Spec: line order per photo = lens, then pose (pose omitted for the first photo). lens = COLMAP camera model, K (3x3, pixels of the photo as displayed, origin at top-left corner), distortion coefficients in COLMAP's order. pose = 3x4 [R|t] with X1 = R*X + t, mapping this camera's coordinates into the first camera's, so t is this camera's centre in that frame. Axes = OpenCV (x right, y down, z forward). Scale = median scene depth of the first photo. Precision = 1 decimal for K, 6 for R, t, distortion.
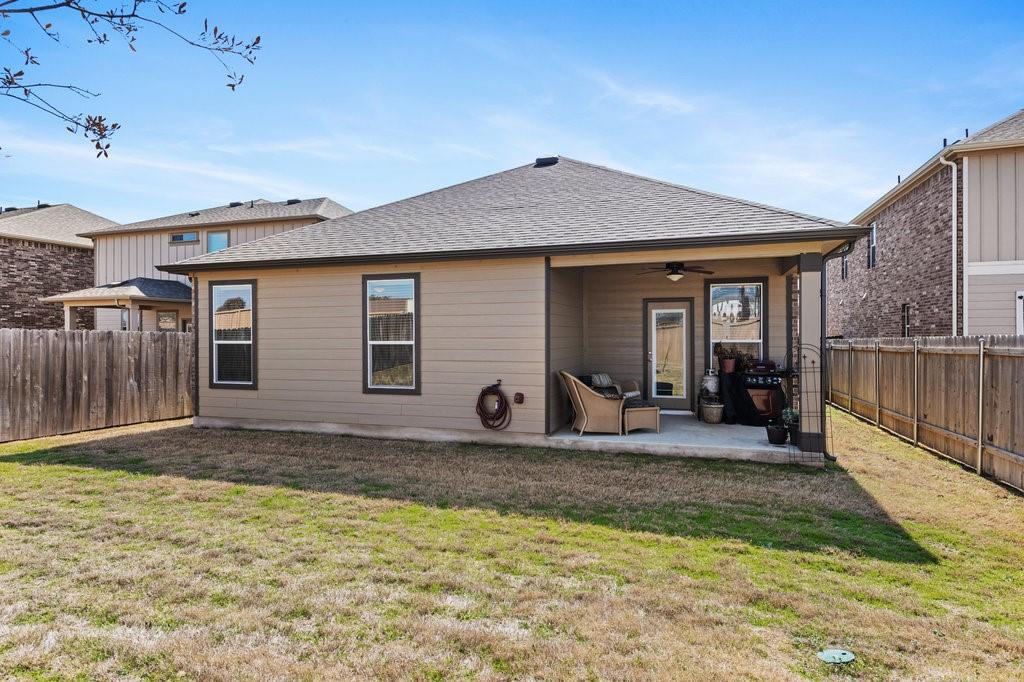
lens RADIAL K [[576.2, 0, 518.3], [0, 576.2, 340.2], [0, 0, 1]] dist [0.022131, -0.000708]
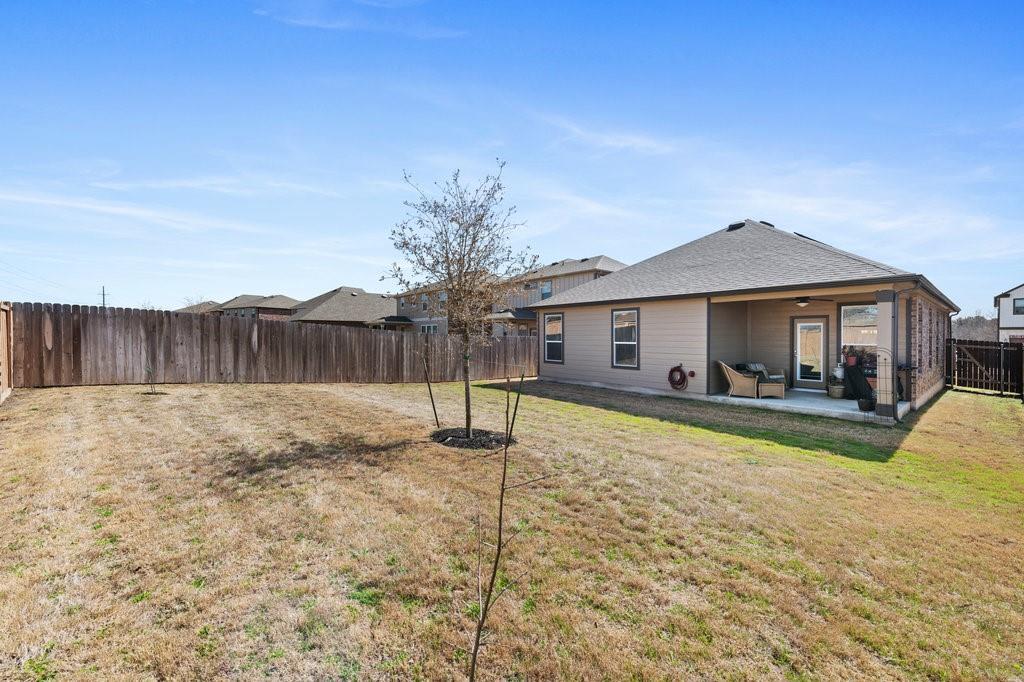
lens RADIAL K [[405.3, 0, 515.6], [0, 405.3, 334.7], [0, 0, 1]] dist [0.006187, -0.000133]
pose [[0.853616, 0.002377, -0.520897, 0.182962], [-0.006308, 0.999963, -0.005774, -0.013678], [0.520865, 0.008215, 0.853600, -0.383962]]
